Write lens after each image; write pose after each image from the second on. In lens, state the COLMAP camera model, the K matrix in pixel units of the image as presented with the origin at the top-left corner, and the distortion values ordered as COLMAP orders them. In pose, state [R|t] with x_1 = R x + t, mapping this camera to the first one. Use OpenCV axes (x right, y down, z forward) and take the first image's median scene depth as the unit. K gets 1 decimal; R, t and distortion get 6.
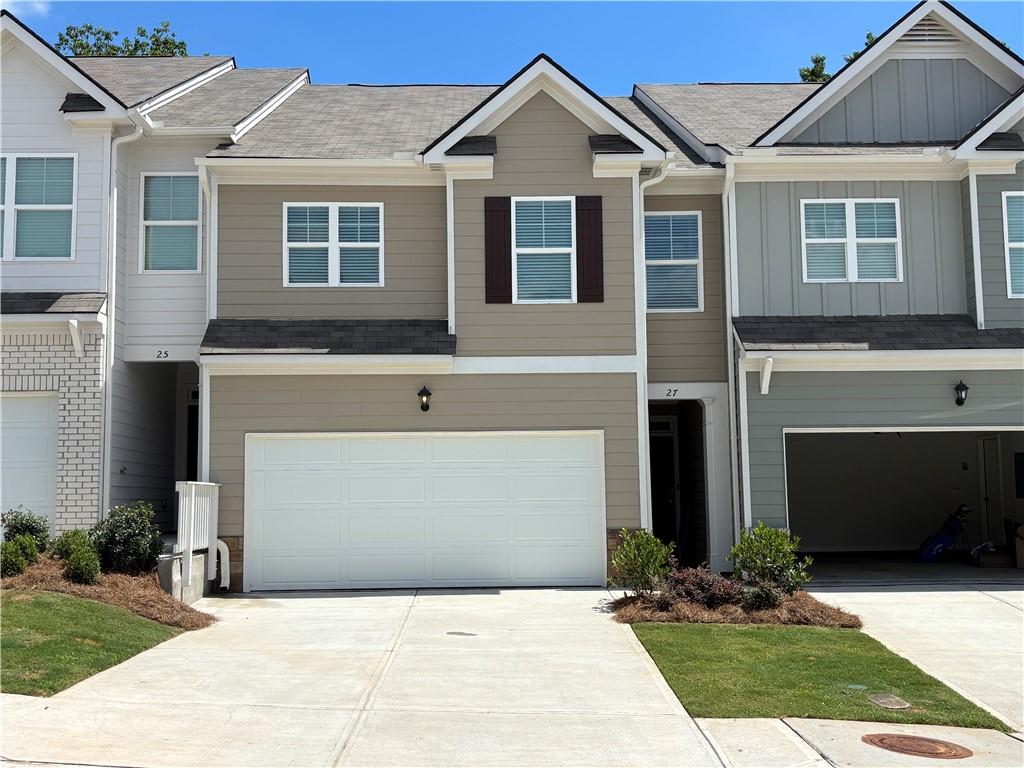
lens RADIAL K [[1143.0, 0, 510.5], [0, 1143.0, 381.5], [0, 0, 1]] dist [0.038671, 0.000000]
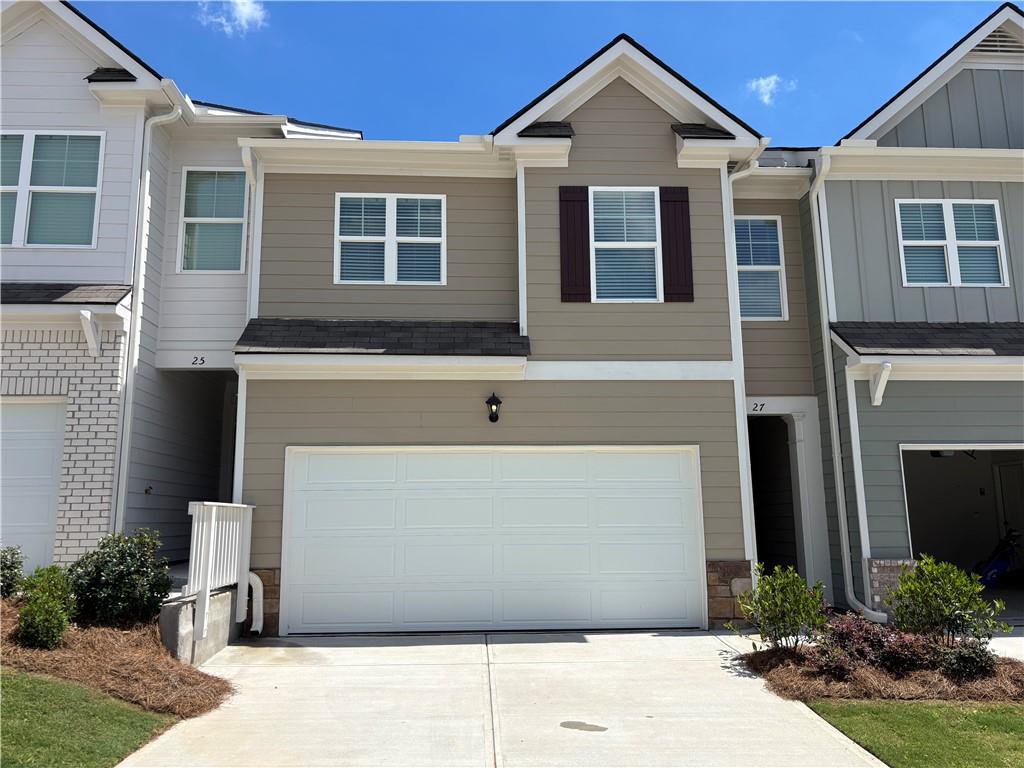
lens RADIAL K [[785.6, 0, 508.2], [0, 785.6, 383.9], [0, 0, 1]] dist [0.006107, 0.006143]
pose [[0.999804, 0.005280, 0.019076, -0.075816], [-0.003965, 0.997654, -0.068337, 0.037482], [-0.019392, 0.068248, 0.997480, 0.401804]]
